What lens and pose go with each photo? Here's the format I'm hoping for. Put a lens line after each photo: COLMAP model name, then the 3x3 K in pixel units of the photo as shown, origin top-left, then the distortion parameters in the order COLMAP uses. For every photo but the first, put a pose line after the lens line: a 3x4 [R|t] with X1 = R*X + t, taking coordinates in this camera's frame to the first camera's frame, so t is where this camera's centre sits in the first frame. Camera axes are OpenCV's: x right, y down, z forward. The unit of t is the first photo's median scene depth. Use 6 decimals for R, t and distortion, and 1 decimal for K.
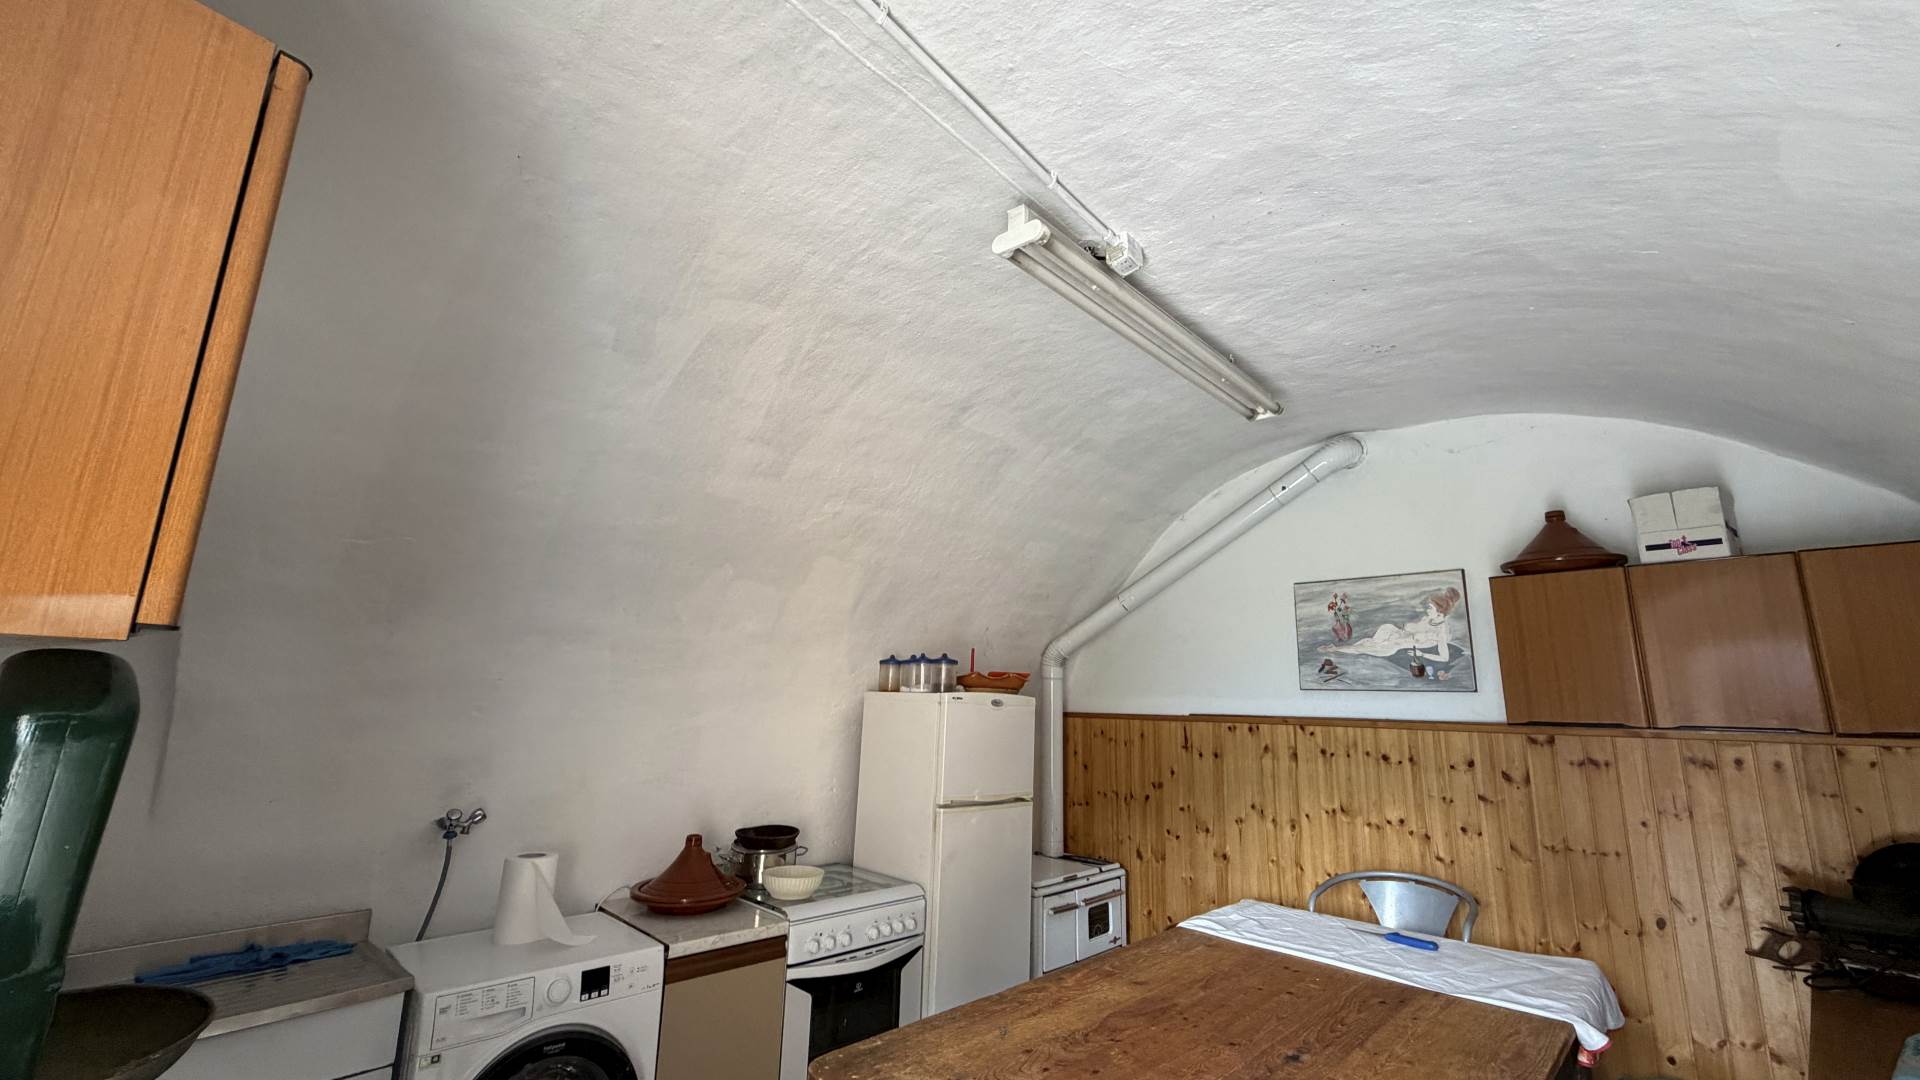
lens RADIAL K [[764.0, 0, 954.2], [0, 764.0, 545.7], [0, 0, 1]] dist [0.000200, 0.000455]
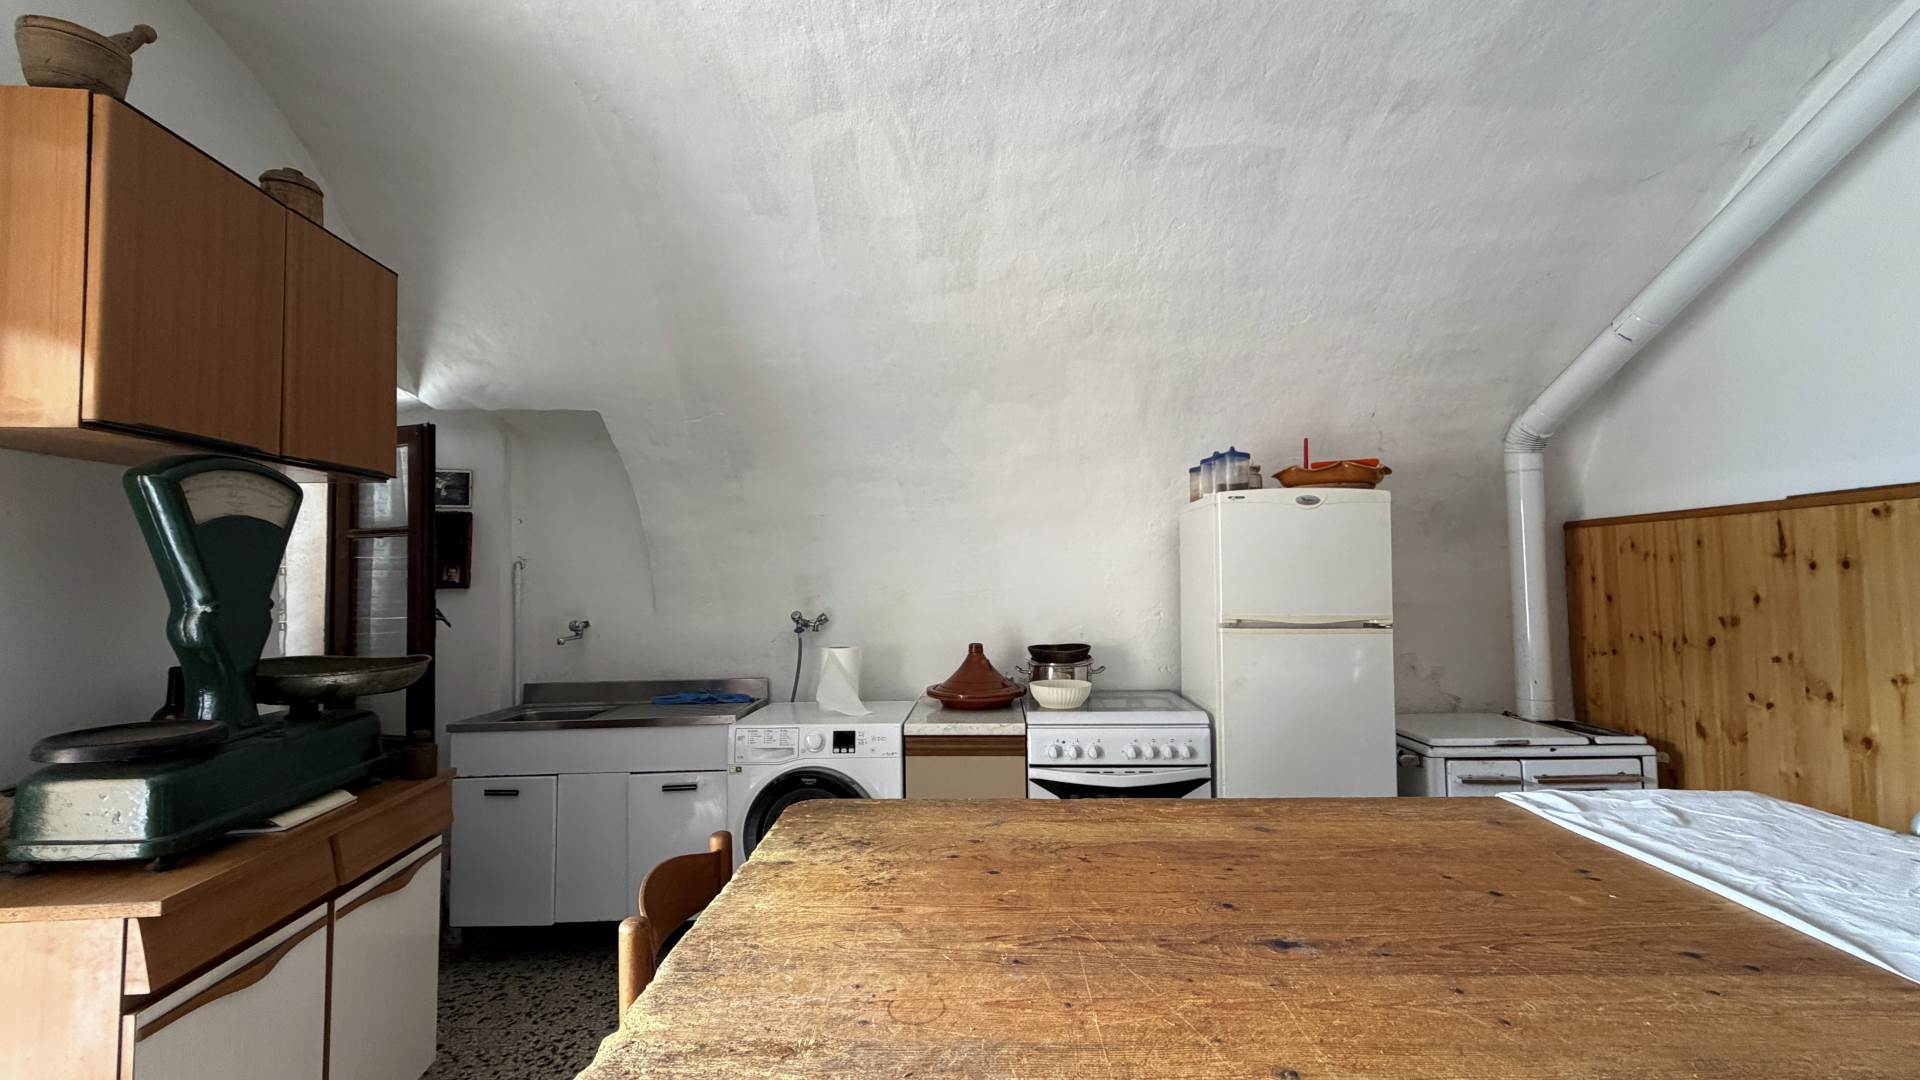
lens RADIAL K [[764.0, 0, 955.5], [0, 764.0, 545.0], [0, 0, 1]] dist [0.000200, 0.000455]
pose [[0.684571, -0.065970, -0.725955, 0.398186], [0.178068, 0.980859, 0.078783, 0.138068], [0.706863, -0.183202, 0.683215, 0.241921]]
